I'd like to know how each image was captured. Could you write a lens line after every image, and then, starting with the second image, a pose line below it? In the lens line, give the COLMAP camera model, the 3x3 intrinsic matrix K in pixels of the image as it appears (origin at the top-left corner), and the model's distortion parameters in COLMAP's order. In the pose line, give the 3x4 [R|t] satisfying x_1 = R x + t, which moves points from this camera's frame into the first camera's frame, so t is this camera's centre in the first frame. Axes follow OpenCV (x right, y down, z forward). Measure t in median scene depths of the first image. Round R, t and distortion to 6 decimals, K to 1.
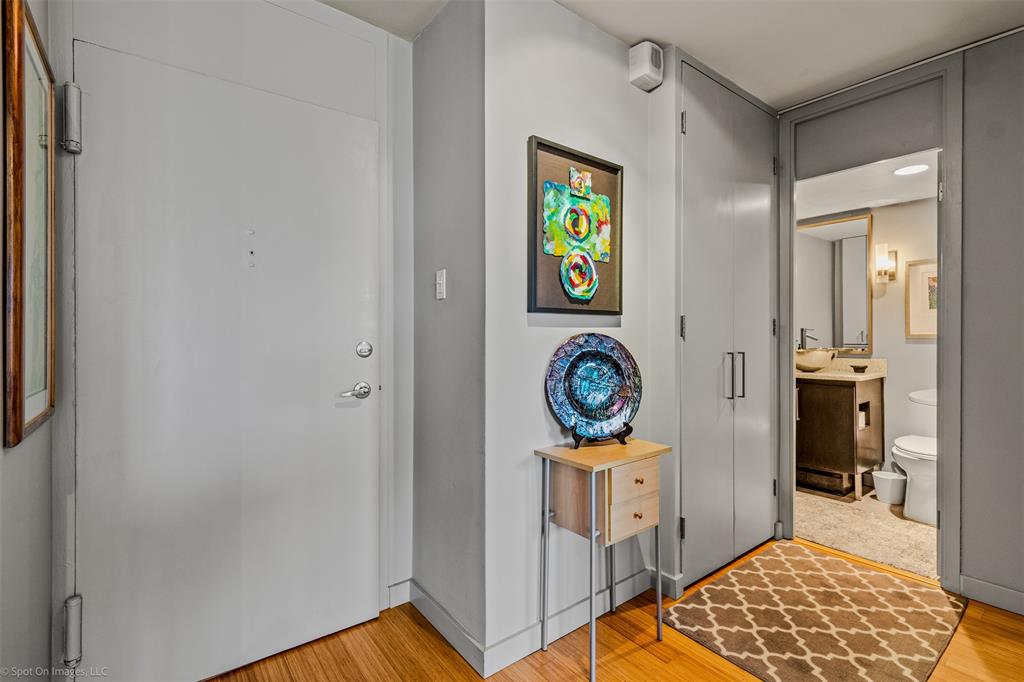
lens RADIAL K [[473.4, 0, 518.4], [0, 473.4, 341.6], [0, 0, 1]] dist [-0.000455, 0.000088]
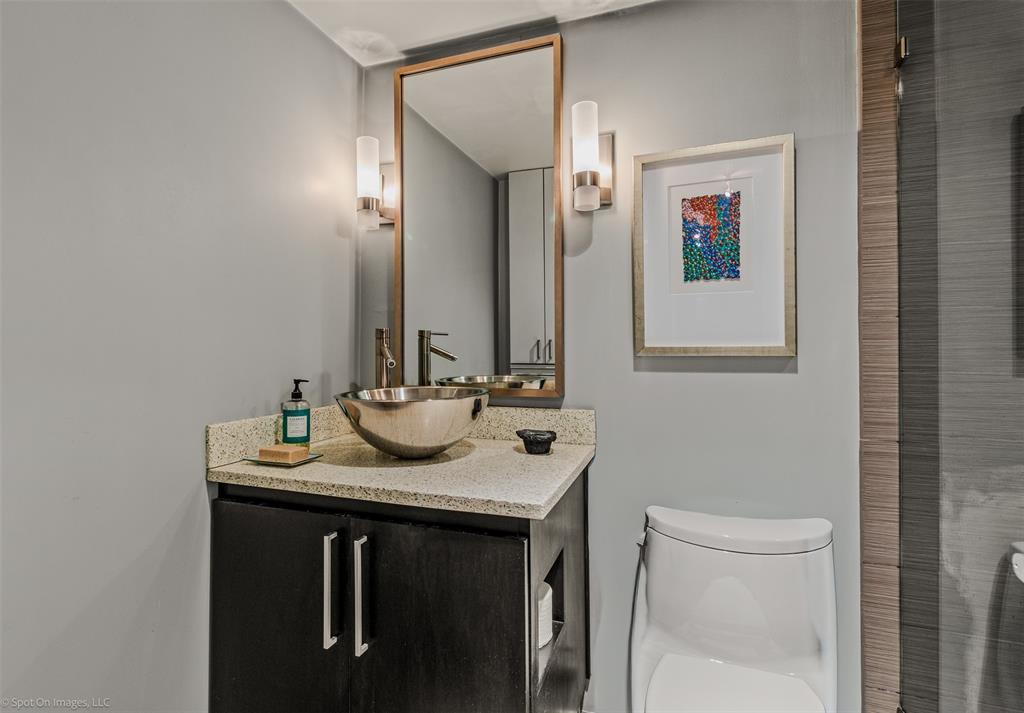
lens RADIAL K [[489.1, 0, 509.7], [0, 489.1, 352.9], [0, 0, 1]] dist [-0.000478, -0.000009]
pose [[0.836550, -0.000034, 0.547891, 0.498869], [0.001776, 0.999995, -0.002649, -0.009110], [-0.547888, 0.003189, 0.836545, 0.699965]]
